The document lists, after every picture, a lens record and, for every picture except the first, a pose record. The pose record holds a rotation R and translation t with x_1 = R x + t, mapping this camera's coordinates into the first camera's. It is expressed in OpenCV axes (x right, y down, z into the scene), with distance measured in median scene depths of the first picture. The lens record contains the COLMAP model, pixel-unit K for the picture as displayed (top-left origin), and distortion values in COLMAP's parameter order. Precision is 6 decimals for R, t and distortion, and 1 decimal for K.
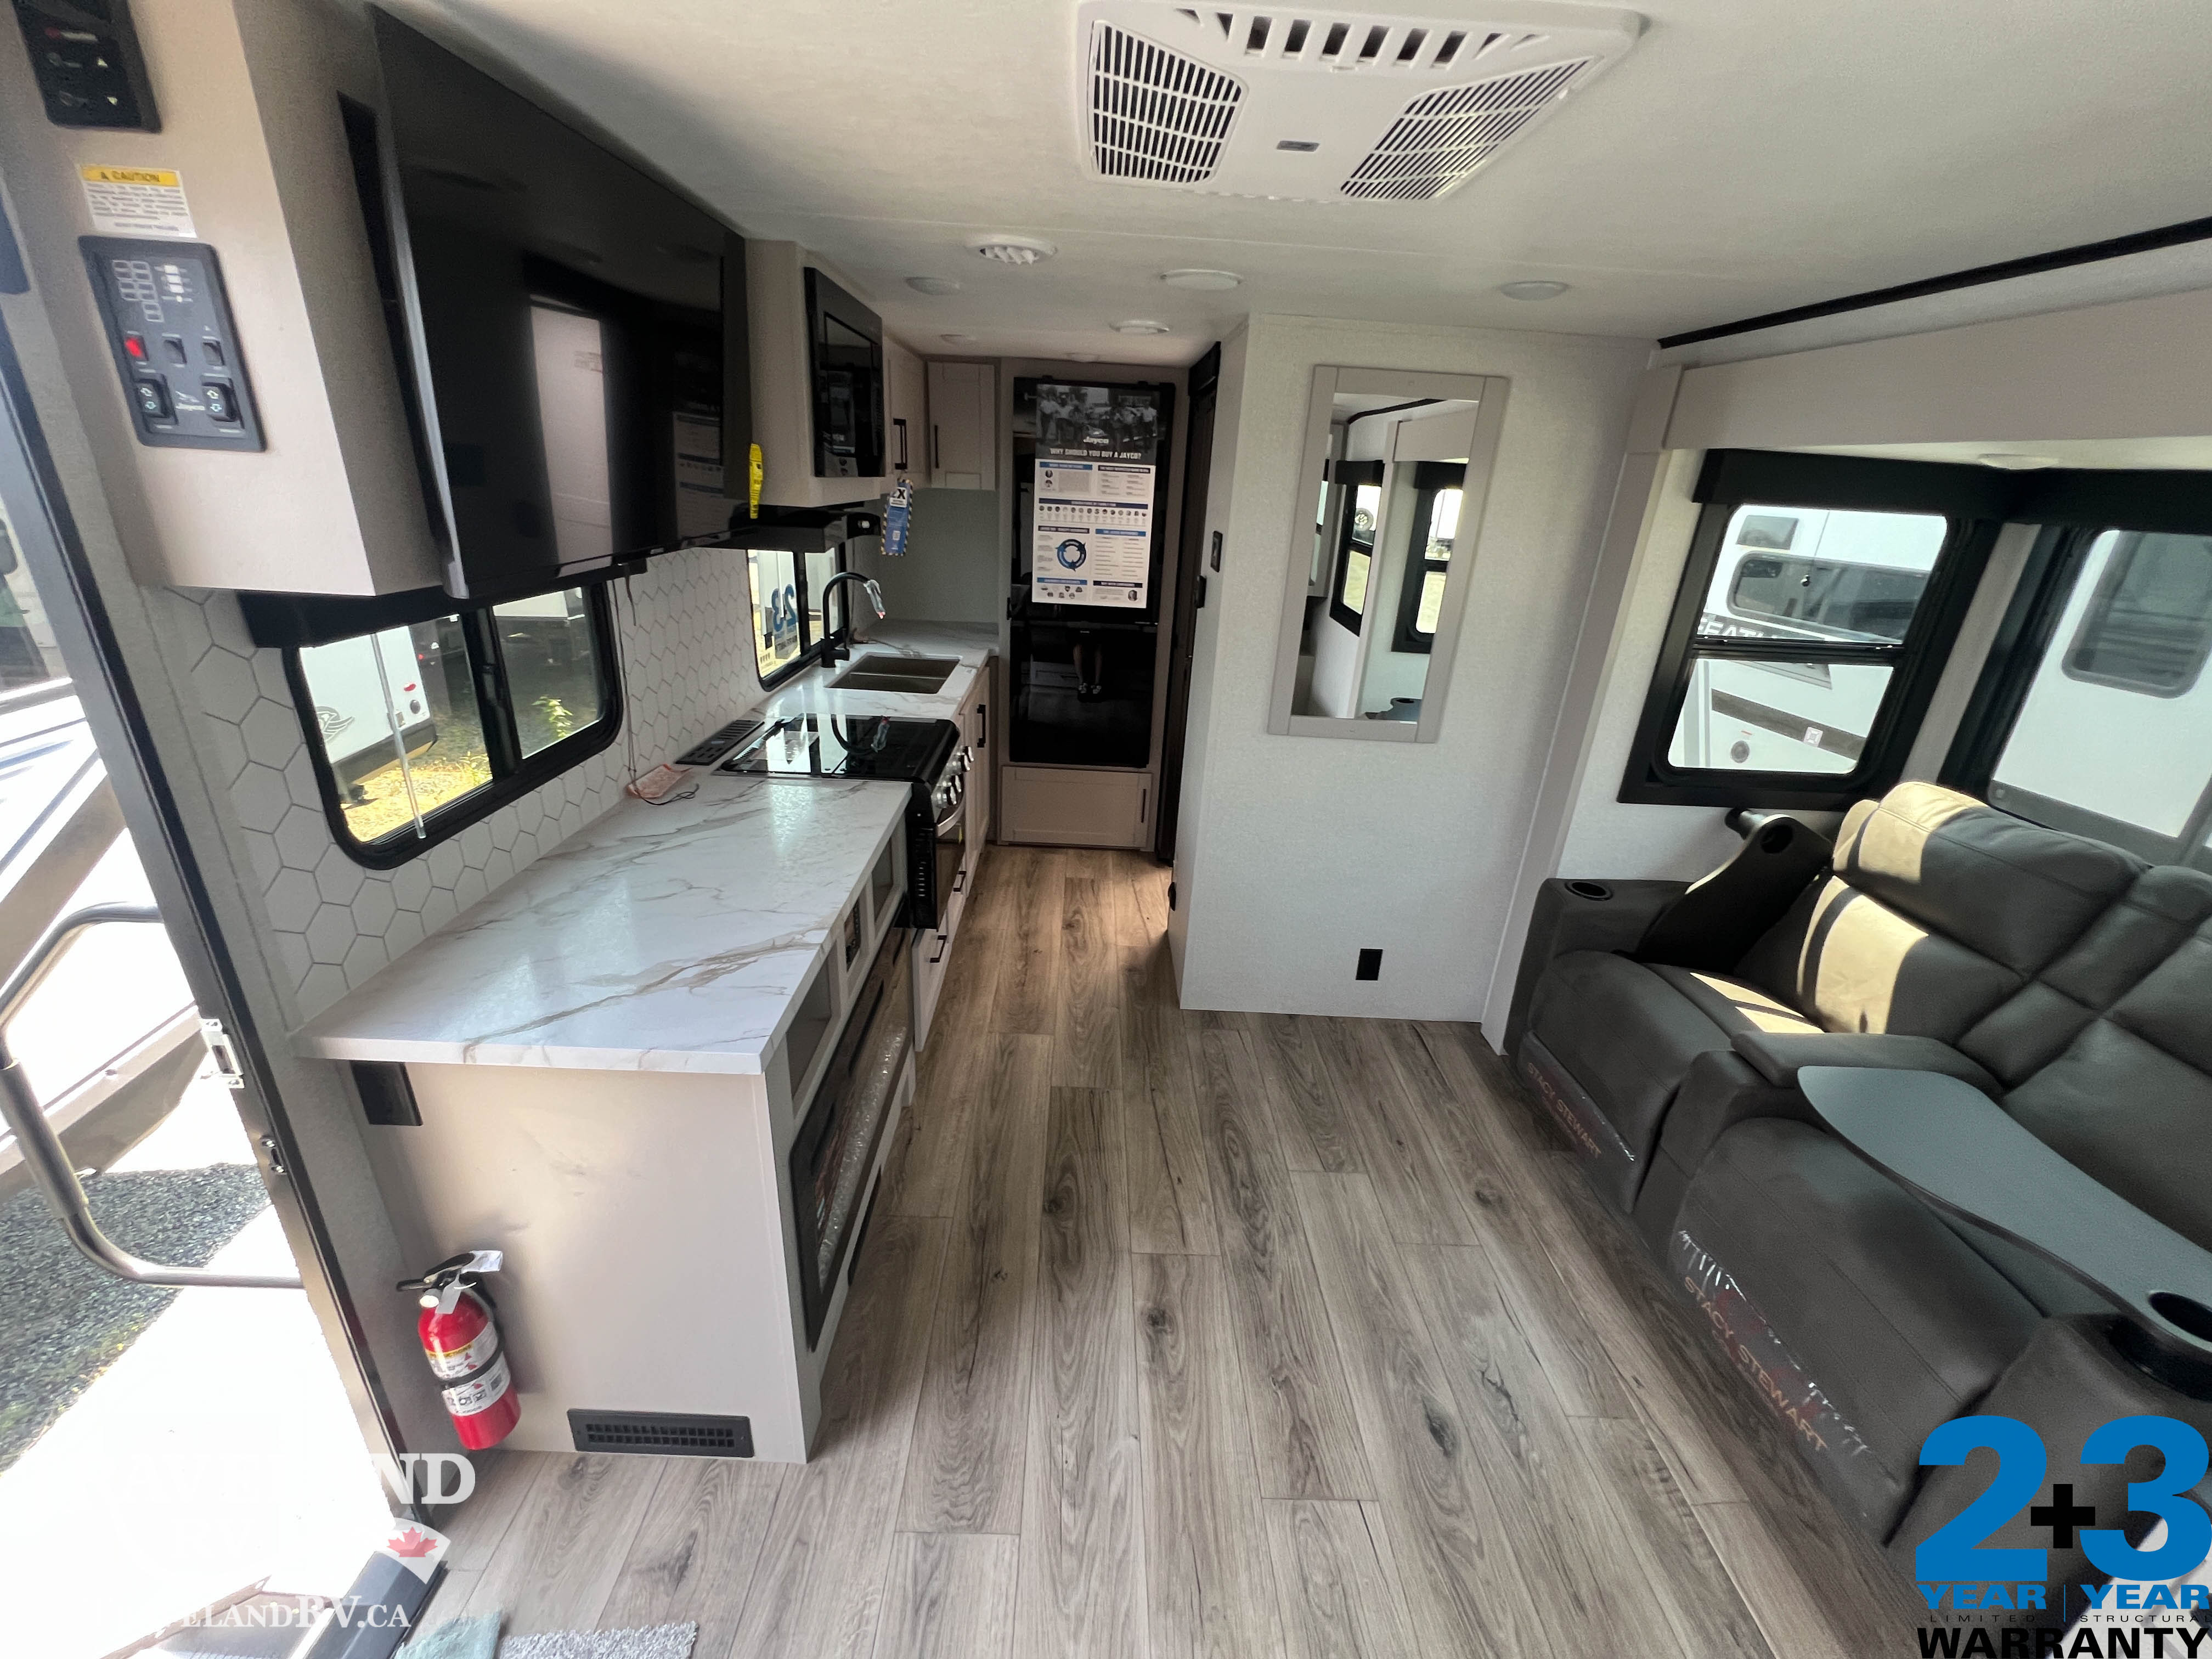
lens RADIAL K [[886.1, 0, 1102.3], [0, 886.1, 826.6], [0, 0, 1]] dist [-0.000914, -0.000084]
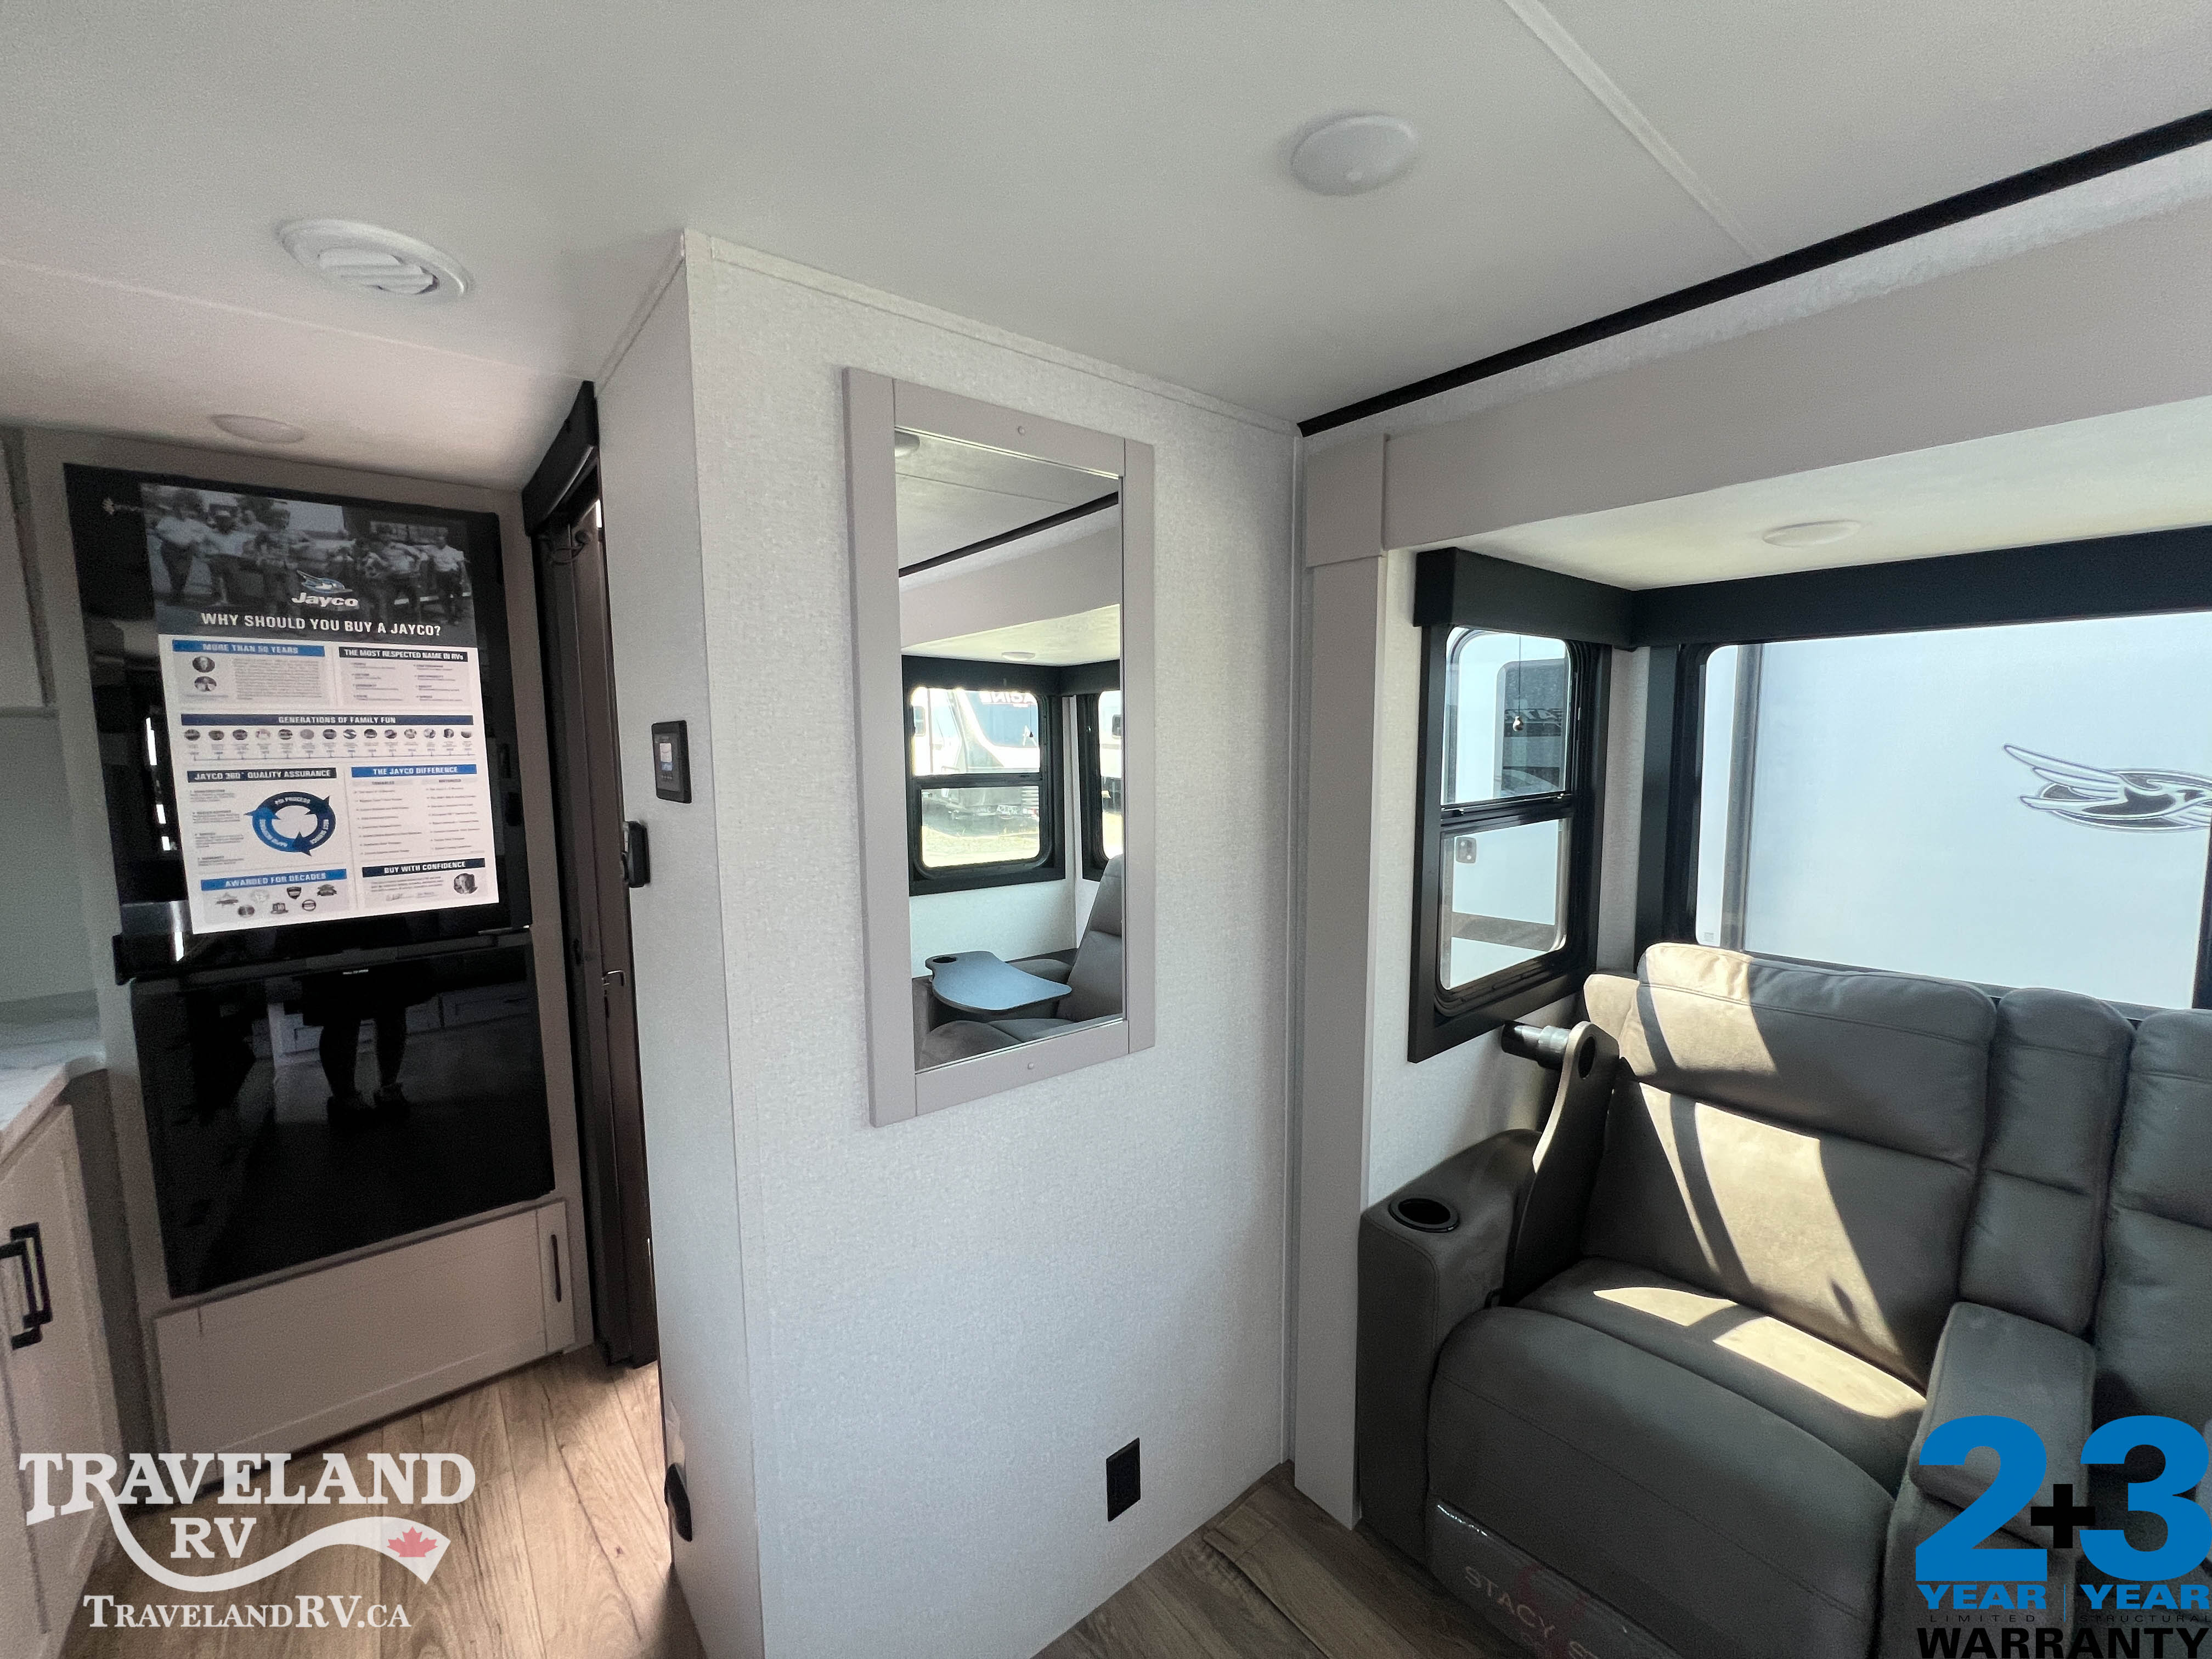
lens RADIAL K [[886.1, 0, 1102.3], [0, 886.1, 826.6], [0, 0, 1]] dist [-0.000914, -0.000084]
pose [[0.782649, -0.124875, 0.609809, 0.015610], [0.282186, 0.944397, -0.168776, -0.107302], [-0.554826, 0.304172, 0.774369, 0.409947]]
